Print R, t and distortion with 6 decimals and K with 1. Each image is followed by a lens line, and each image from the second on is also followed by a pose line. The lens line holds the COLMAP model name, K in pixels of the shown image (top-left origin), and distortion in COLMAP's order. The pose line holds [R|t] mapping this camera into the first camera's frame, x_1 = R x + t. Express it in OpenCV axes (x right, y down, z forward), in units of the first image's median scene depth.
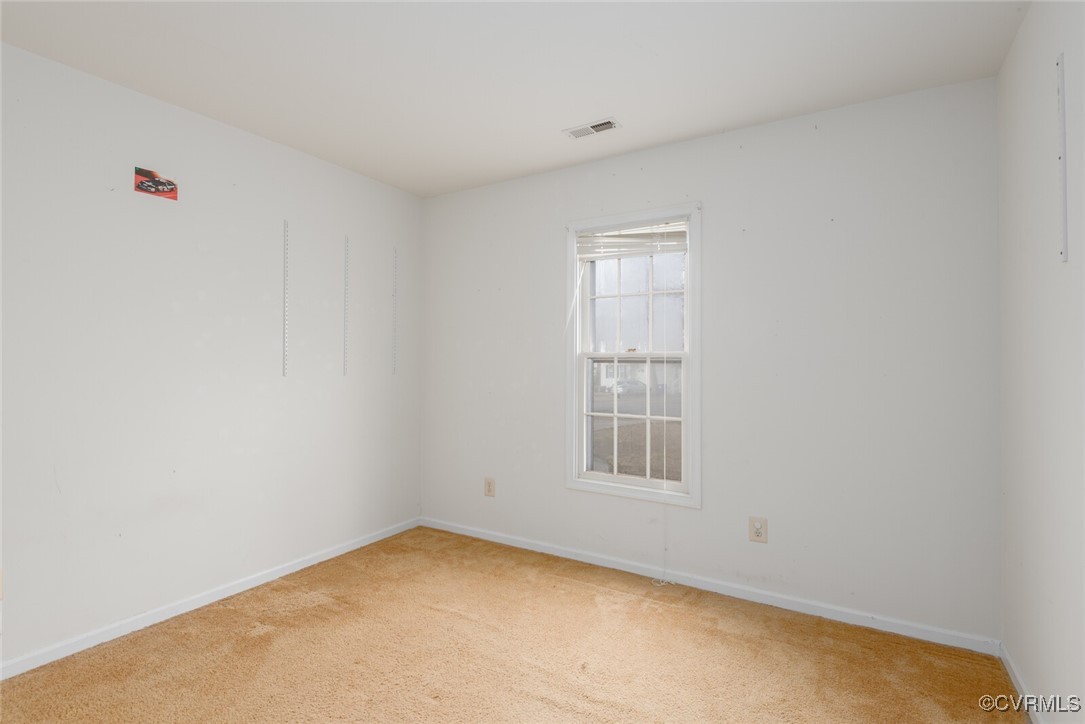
lens RADIAL K [[524.7, 0, 548.3], [0, 524.7, 374.8], [0, 0, 1]] dist [0.000211, -0.000908]
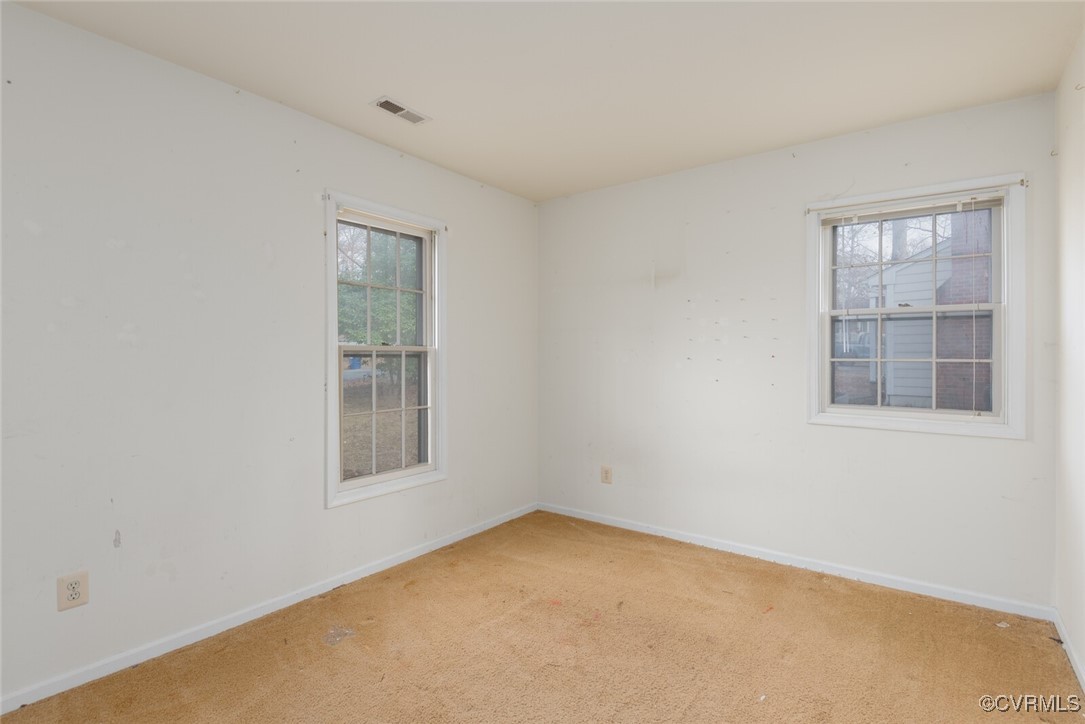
lens RADIAL K [[510.3, 0, 504.8], [0, 510.3, 368.0], [0, 0, 1]] dist [0.000146, -0.010051]
pose [[0.131964, -0.027169, 0.990882, -0.668045], [0.020327, 0.999488, 0.024698, -0.020707], [-0.991046, 0.016883, 0.132449, 0.583968]]
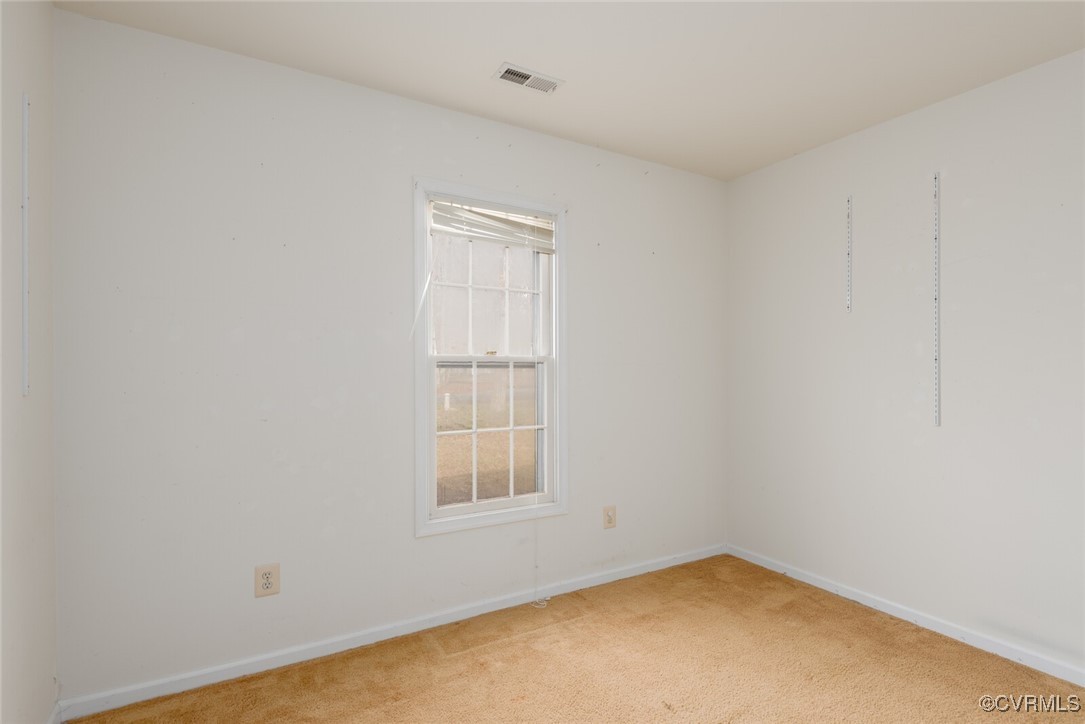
lens RADIAL K [[527.9, 0, 543.2], [0, 527.9, 384.1], [0, 0, 1]] dist [0.010707, -0.000749]
pose [[0.479165, -0.036971, 0.876946, -0.570042], [0.024964, 0.999282, 0.028488, -0.018888], [-0.877370, 0.008242, 0.479745, 0.523201]]
